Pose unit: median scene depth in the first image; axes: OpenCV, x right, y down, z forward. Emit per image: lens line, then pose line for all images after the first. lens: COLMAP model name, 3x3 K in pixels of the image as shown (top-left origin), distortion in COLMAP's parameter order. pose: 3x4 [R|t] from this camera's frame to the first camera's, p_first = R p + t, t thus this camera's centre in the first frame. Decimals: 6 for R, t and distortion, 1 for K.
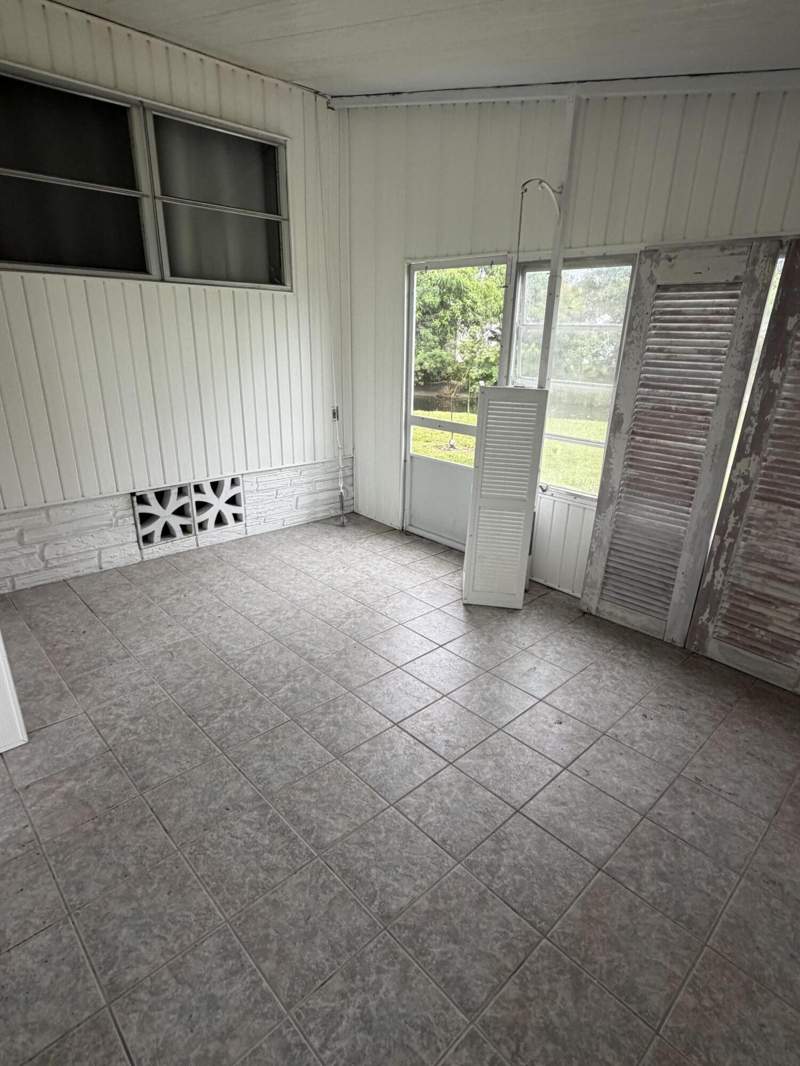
lens RADIAL K [[565.3, 0, 399.8], [0, 565.3, 533.9], [0, 0, 1]] dist [-0.001815, -0.000123]
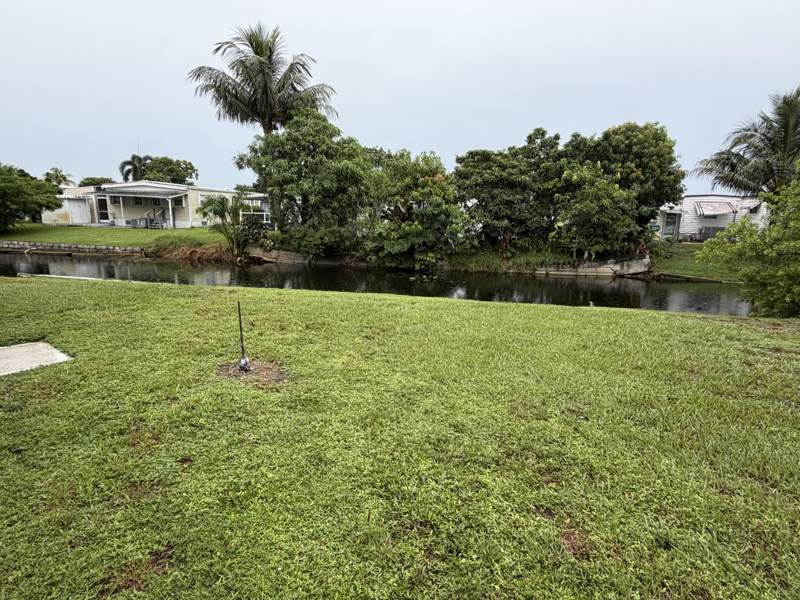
lens RADIAL K [[424.2, 0, 399.6], [0, 424.2, 301.3], [0, 0, 1]] dist [-0.001815, -0.000123]
pose [[0.988005, -0.028464, 0.151777, 0.057193], [0.049102, 0.989762, -0.134019, -0.049848], [-0.146409, 0.139864, 0.979287, 0.146660]]
